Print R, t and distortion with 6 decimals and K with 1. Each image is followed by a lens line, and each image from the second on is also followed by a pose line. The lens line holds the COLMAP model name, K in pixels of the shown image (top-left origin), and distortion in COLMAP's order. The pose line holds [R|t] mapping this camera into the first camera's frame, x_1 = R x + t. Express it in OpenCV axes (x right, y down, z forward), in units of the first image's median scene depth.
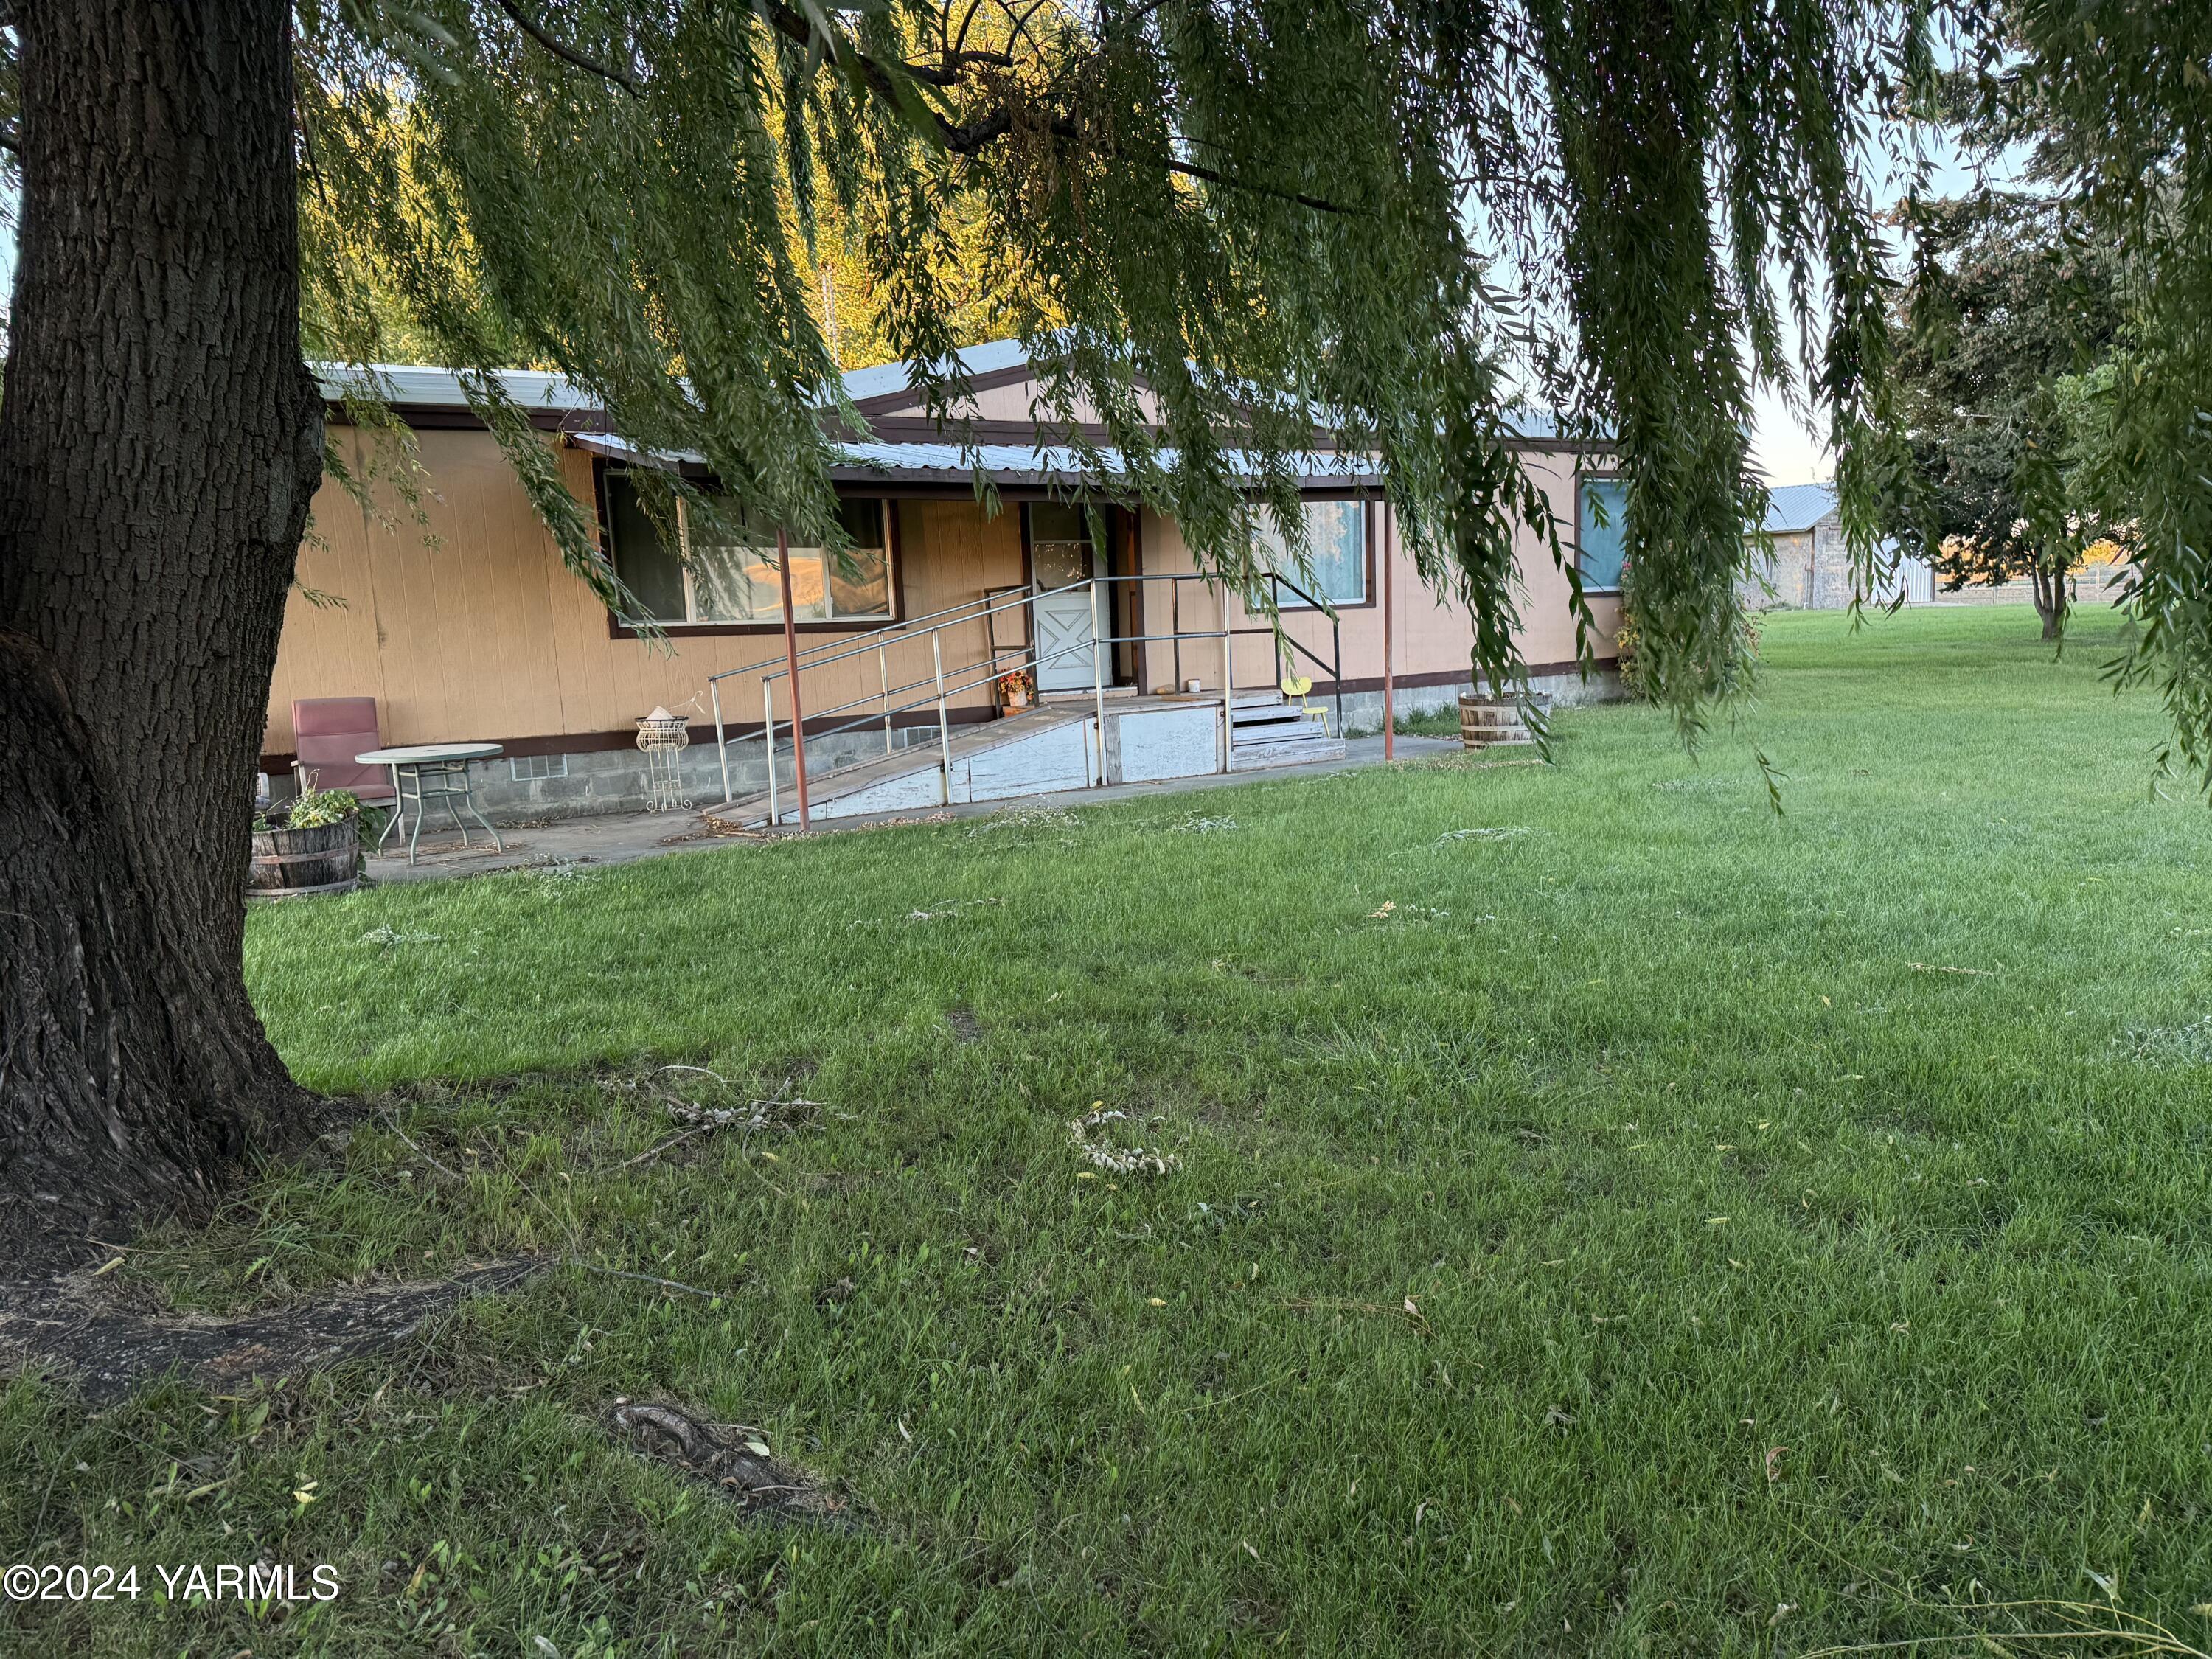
lens RADIAL K [[1583.4, 0, 1097.3], [0, 1583.4, 793.8], [0, 0, 1]] dist [0.074223, -0.080765]
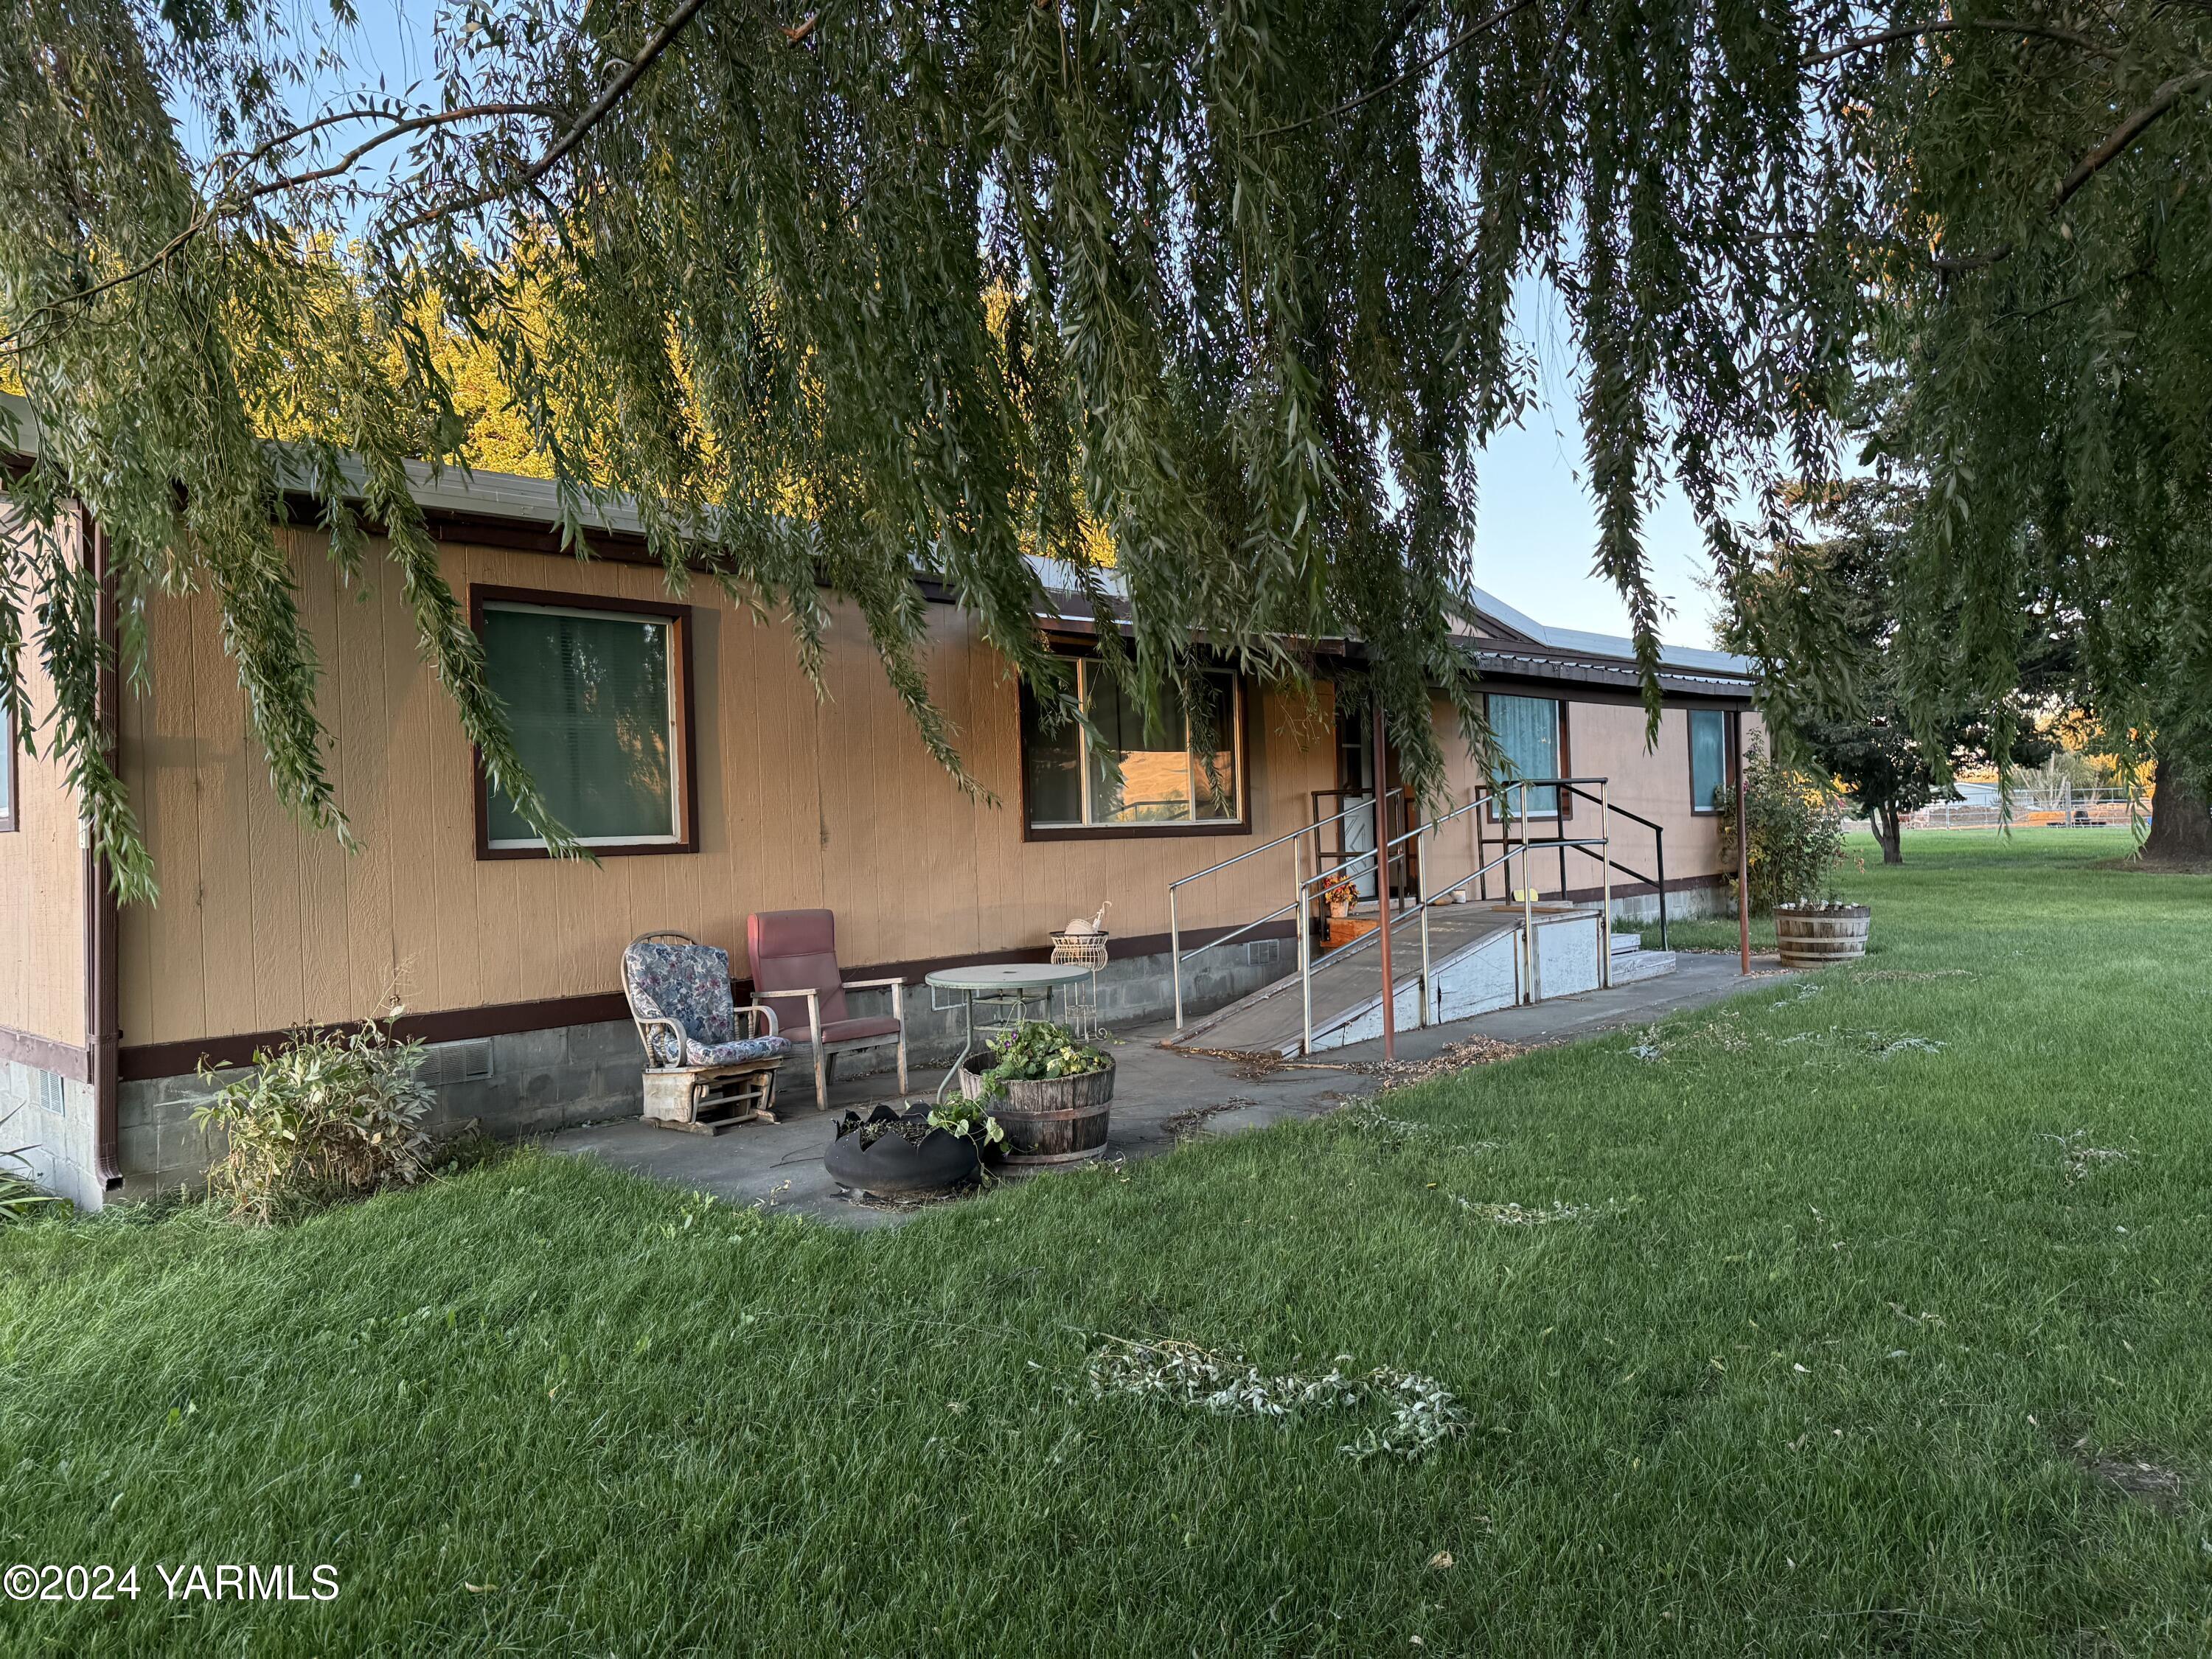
lens RADIAL K [[1513.6, 0, 1100.4], [0, 1513.6, 797.2], [0, 0, 1]] dist [0.130219, -0.146003]
pose [[0.967476, 0.014607, 0.252541, -0.460850], [0.021194, 0.990141, -0.138462, -0.005523], [-0.252073, 0.139311, 0.957628, 0.185607]]
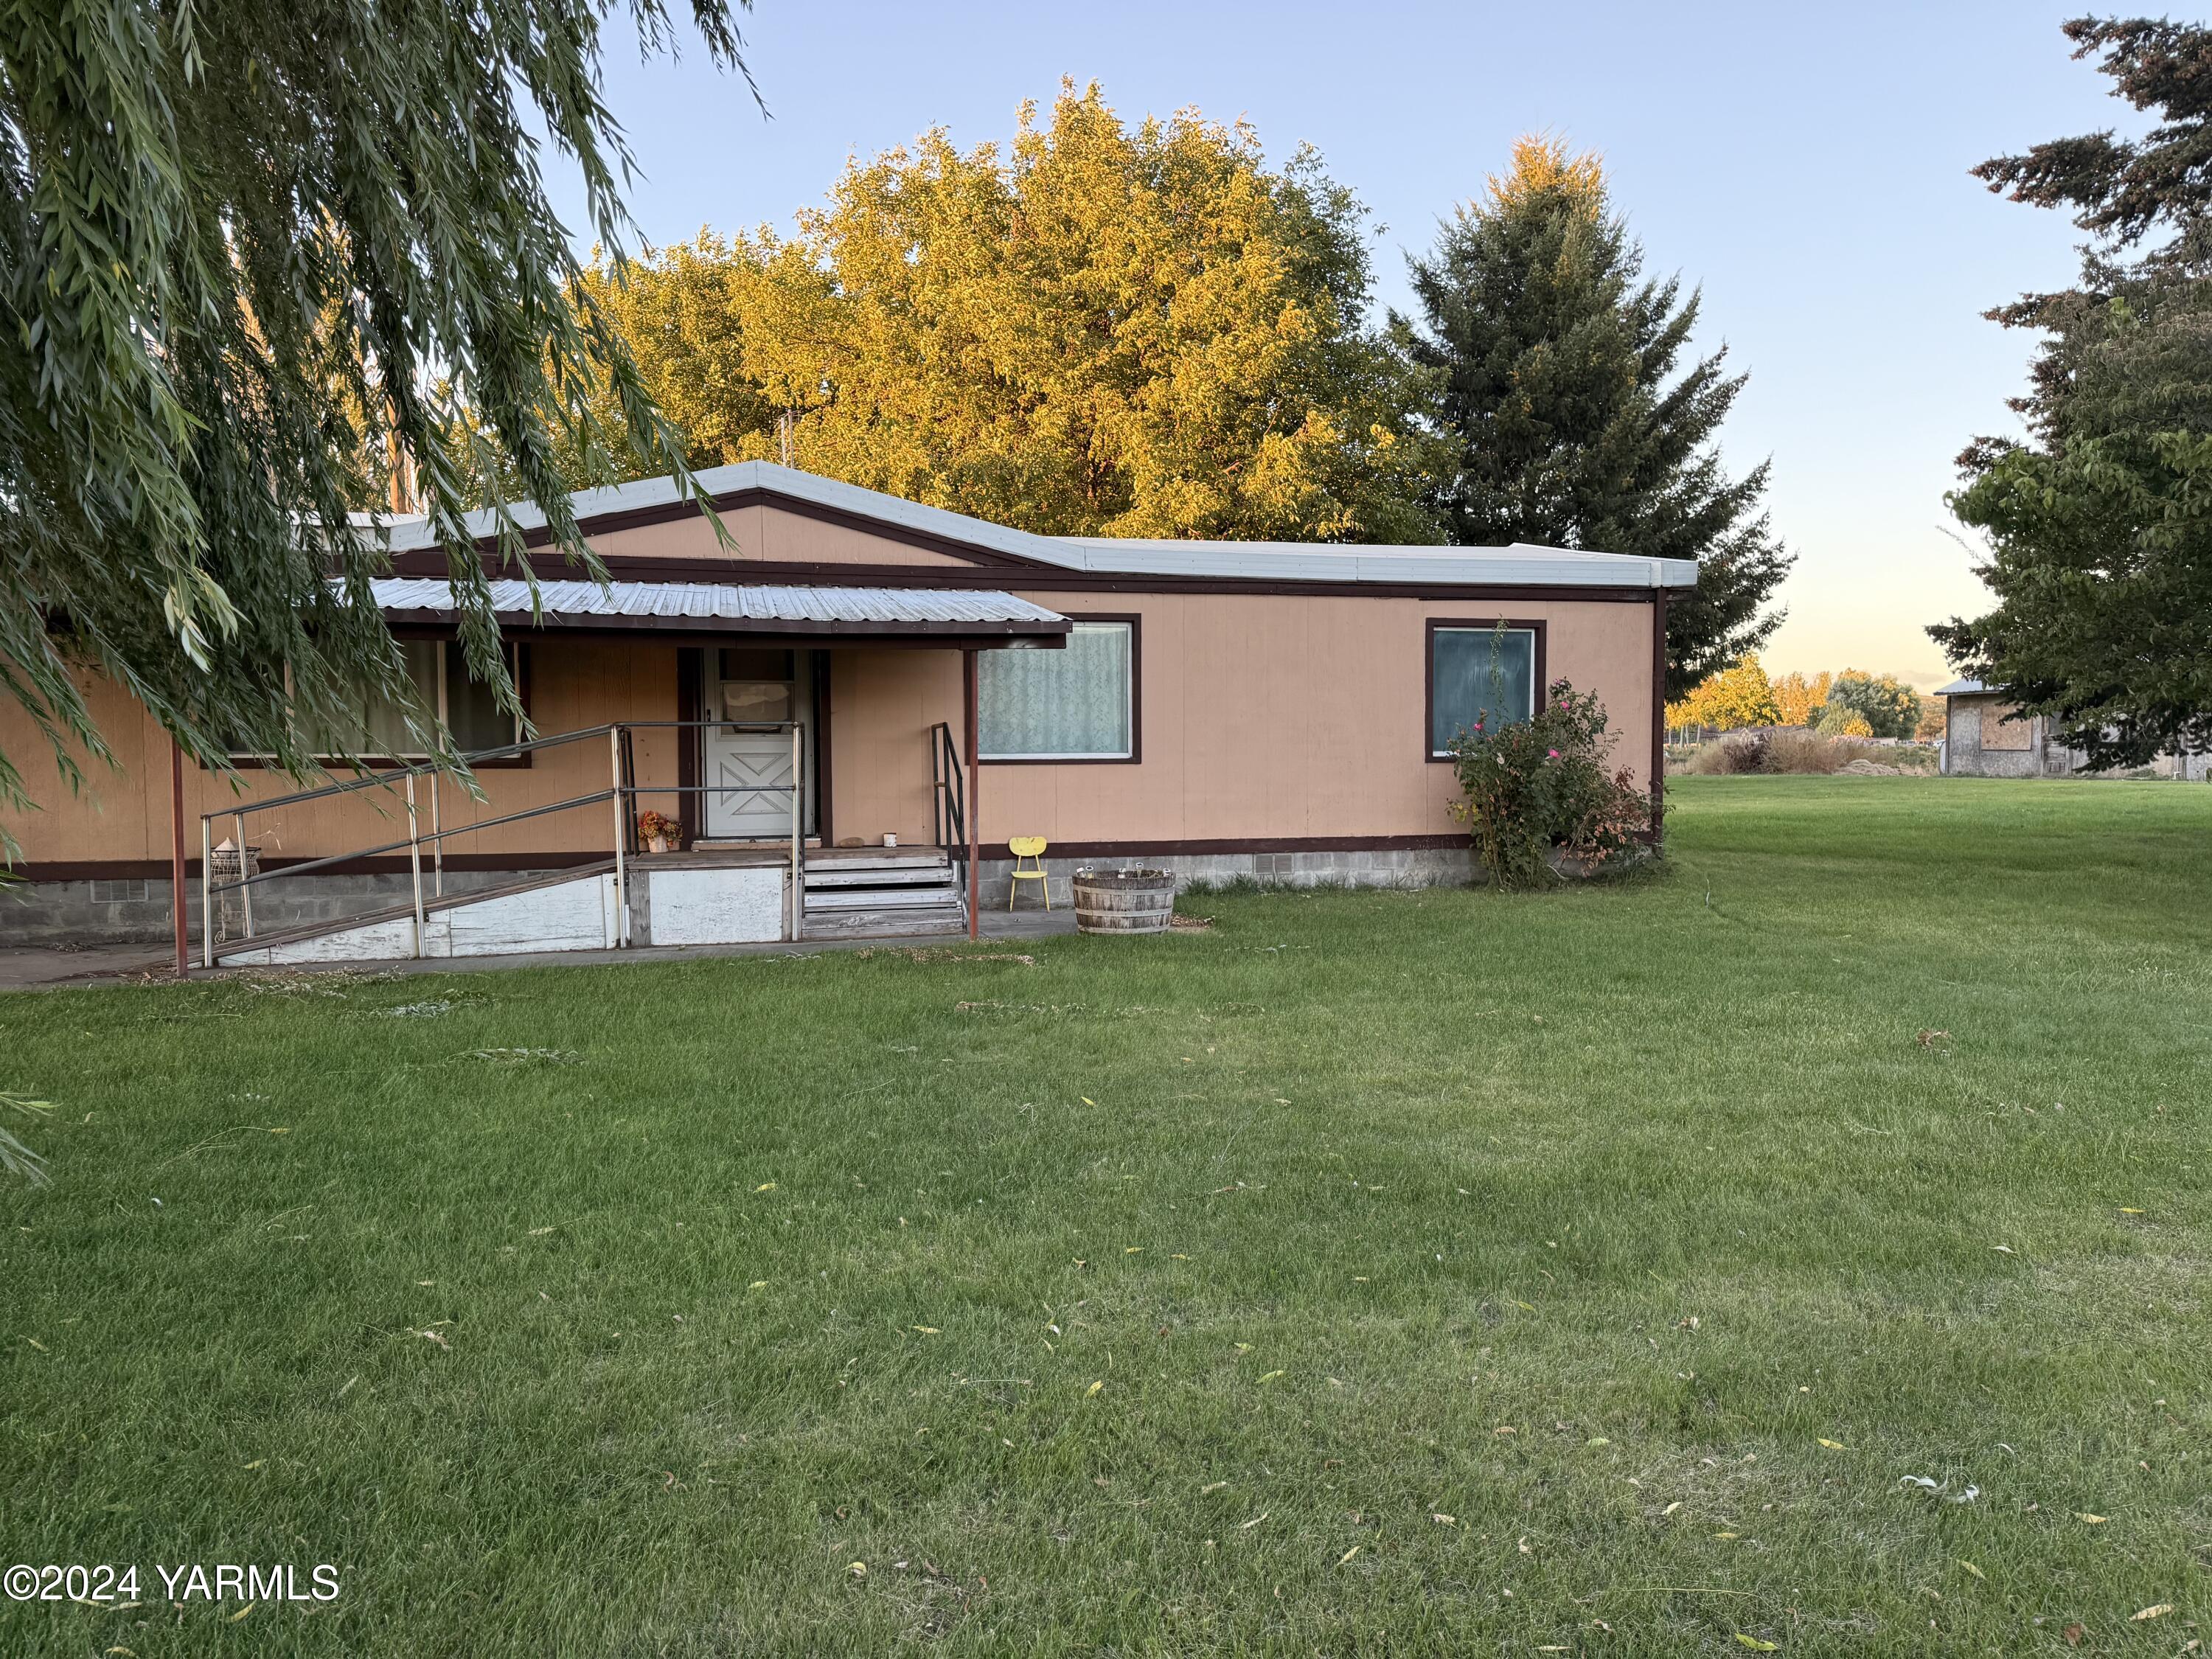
lens RADIAL K [[1559.3, 0, 1103.9], [0, 1559.3, 782.0], [0, 0, 1]] dist [0.113422, -0.095062]
pose [[0.955088, 0.045281, -0.292843, 0.530019], [-0.069494, 0.994922, -0.072811, -0.052965], [0.288059, 0.089892, 0.953384, 0.190226]]
